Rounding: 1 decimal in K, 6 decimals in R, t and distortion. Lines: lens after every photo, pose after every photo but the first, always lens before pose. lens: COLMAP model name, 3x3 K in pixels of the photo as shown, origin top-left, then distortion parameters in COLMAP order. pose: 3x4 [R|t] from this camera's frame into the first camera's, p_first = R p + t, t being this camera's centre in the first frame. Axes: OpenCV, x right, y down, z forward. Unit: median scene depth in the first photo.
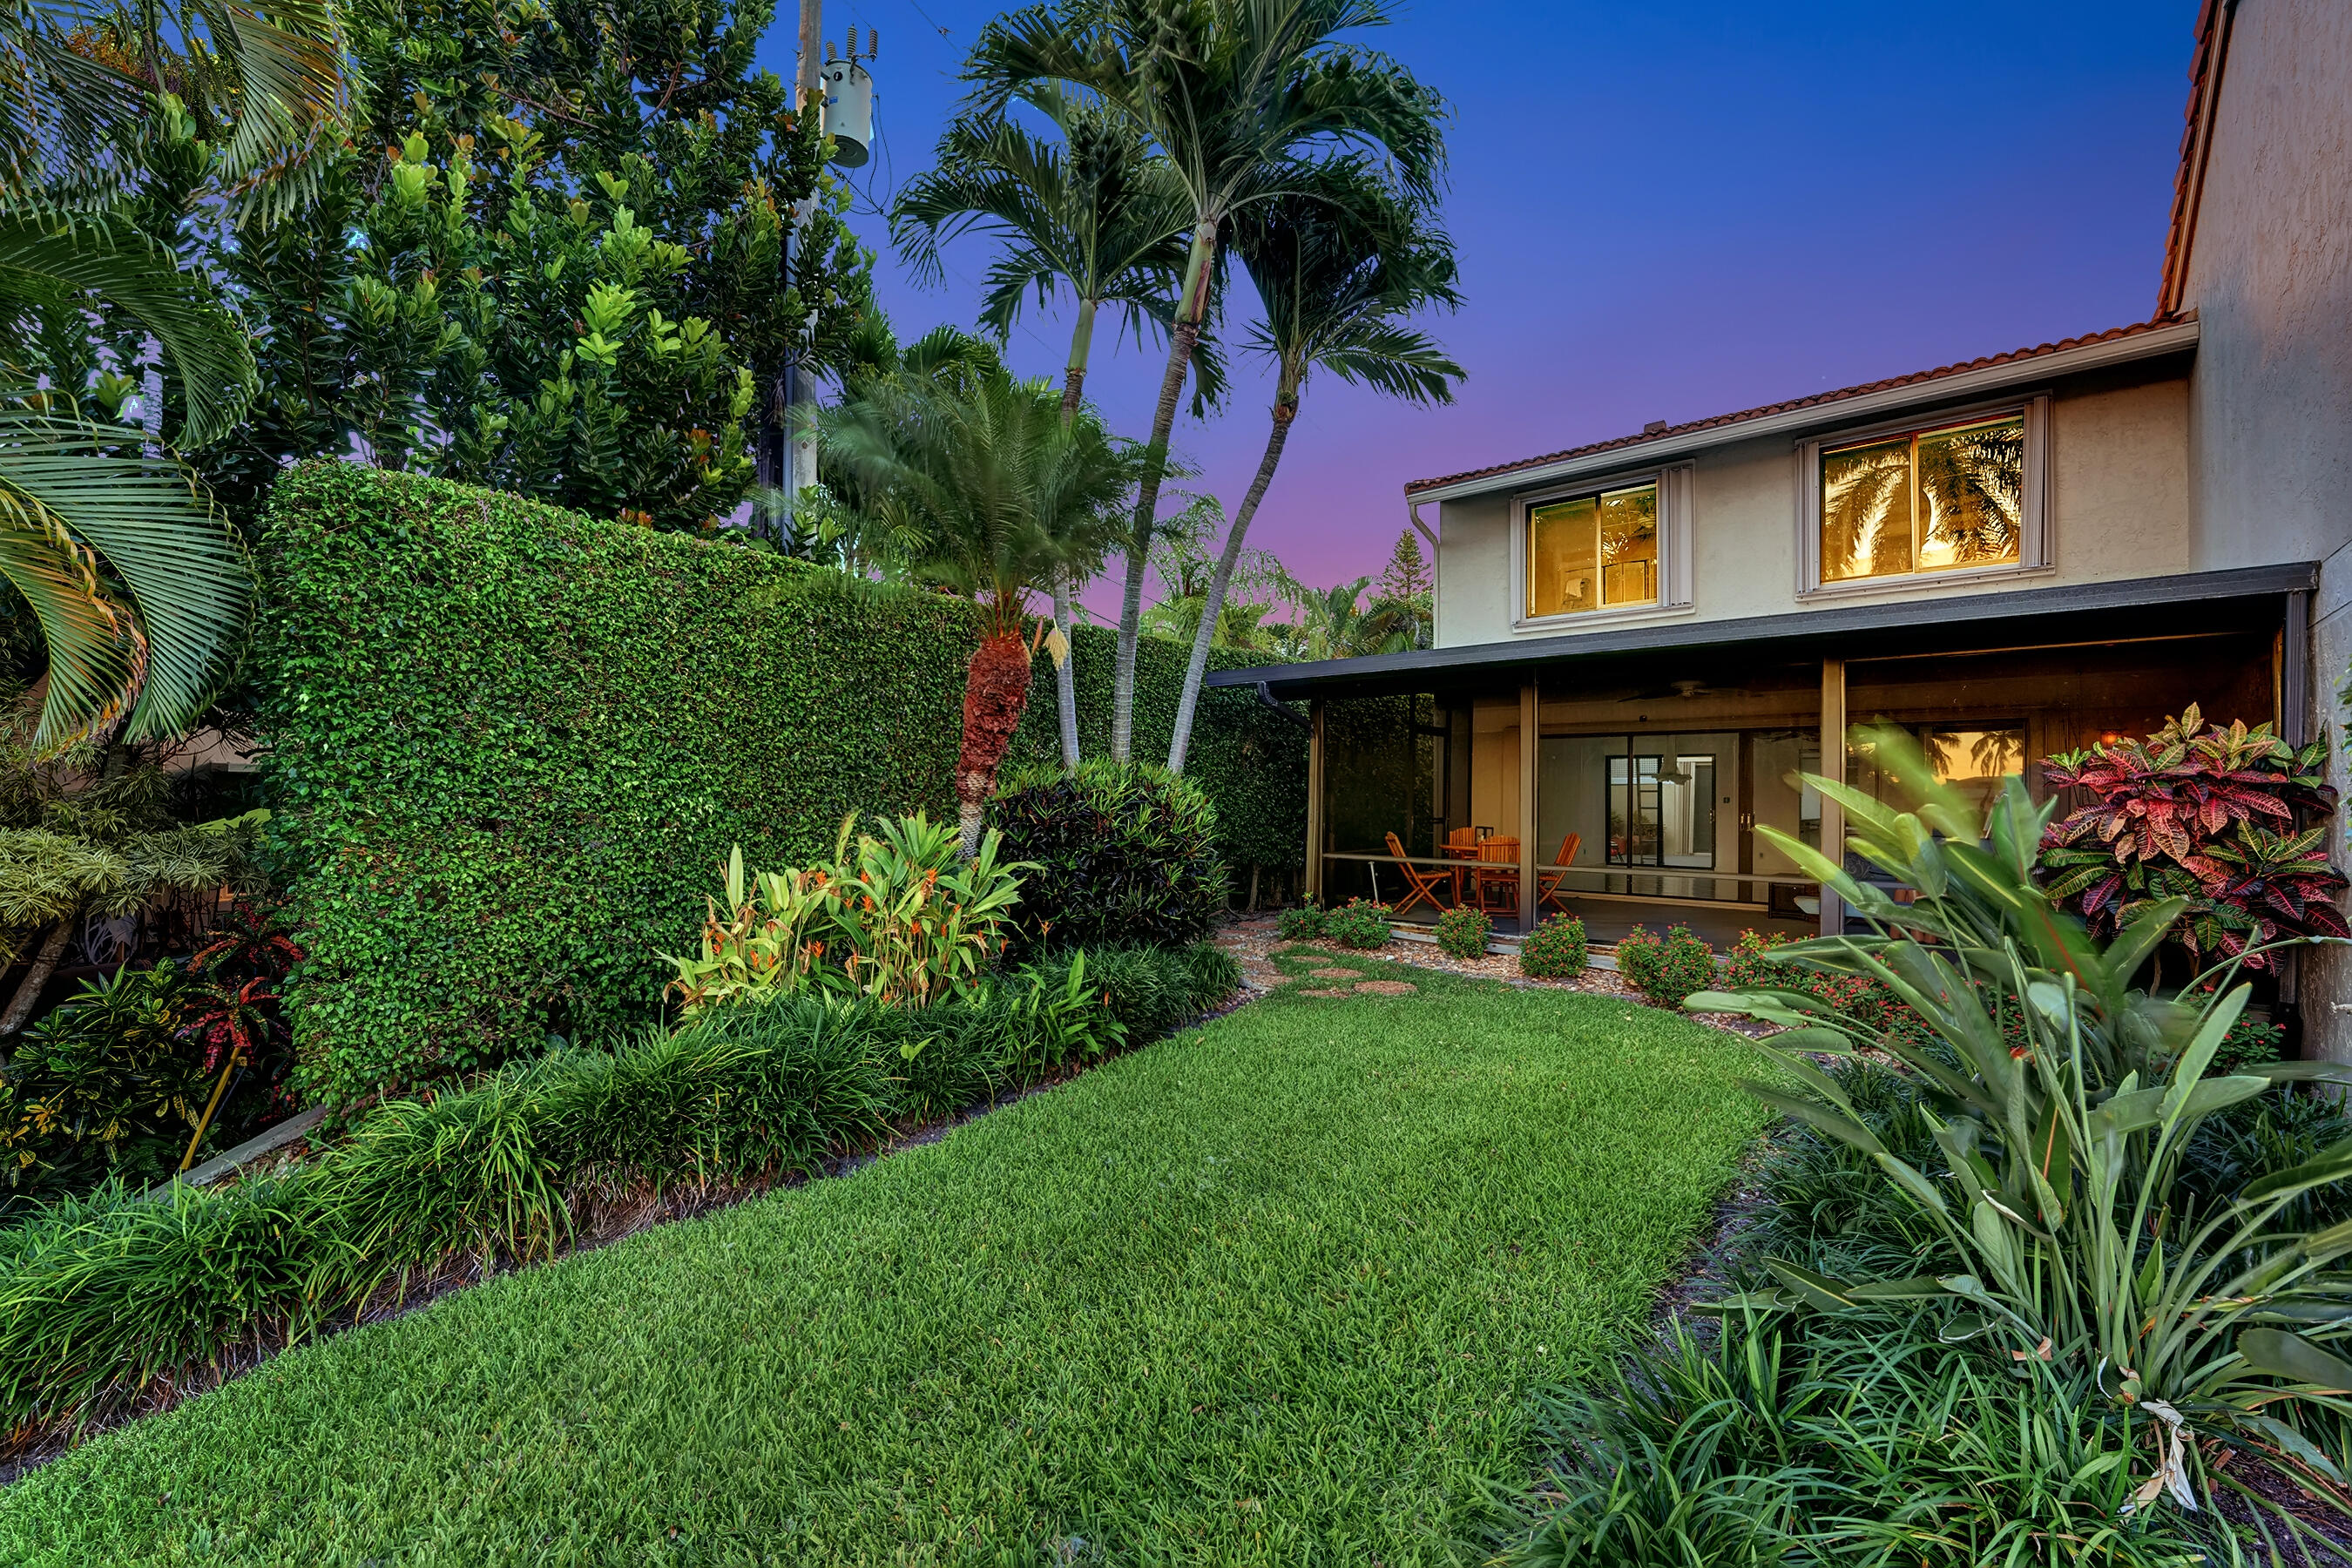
lens RADIAL K [[992.1, 0, 1176.0], [0, 992.1, 784.0], [0, 0, 1]] dist [-0.000667, -0.000125]
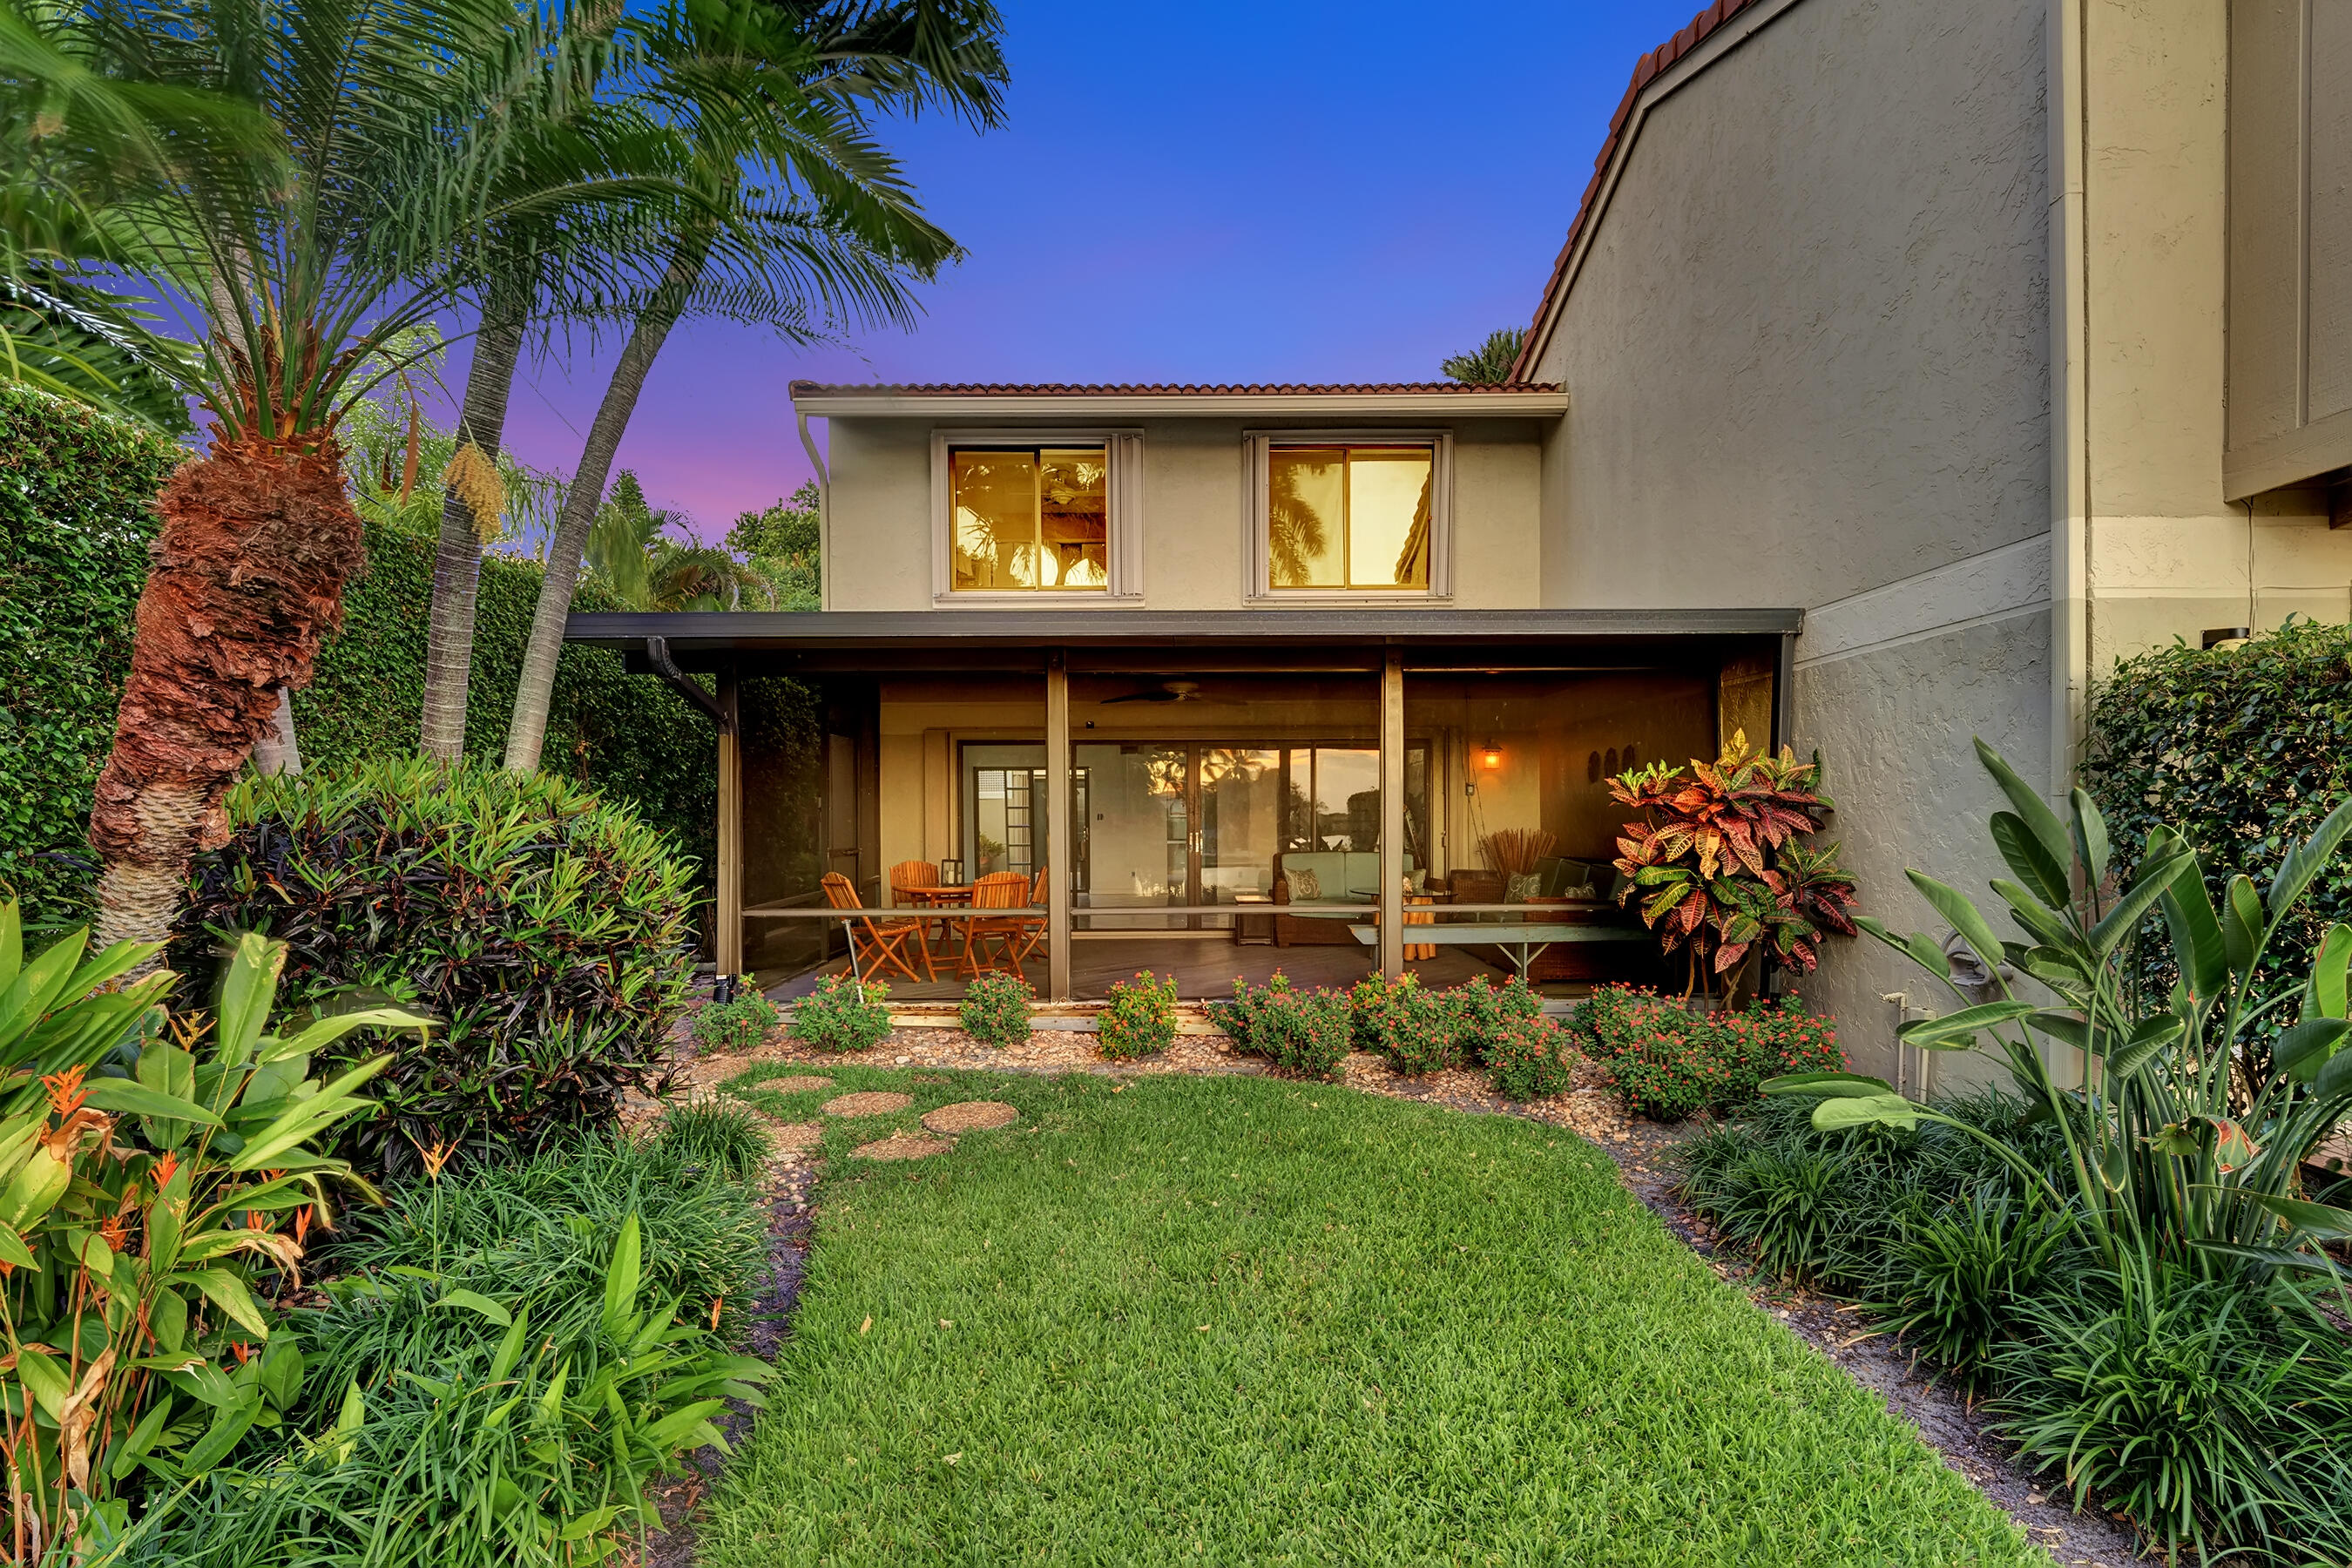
lens RADIAL K [[1103.8, 0, 1175.8], [0, 1103.8, 824.1], [0, 0, 1]] dist [0.000500, -0.000280]
pose [[0.741616, -0.019427, 0.670543, -0.161490], [0.002061, 0.999642, 0.026682, -0.006781], [-0.670822, -0.018406, 0.741390, 0.342212]]
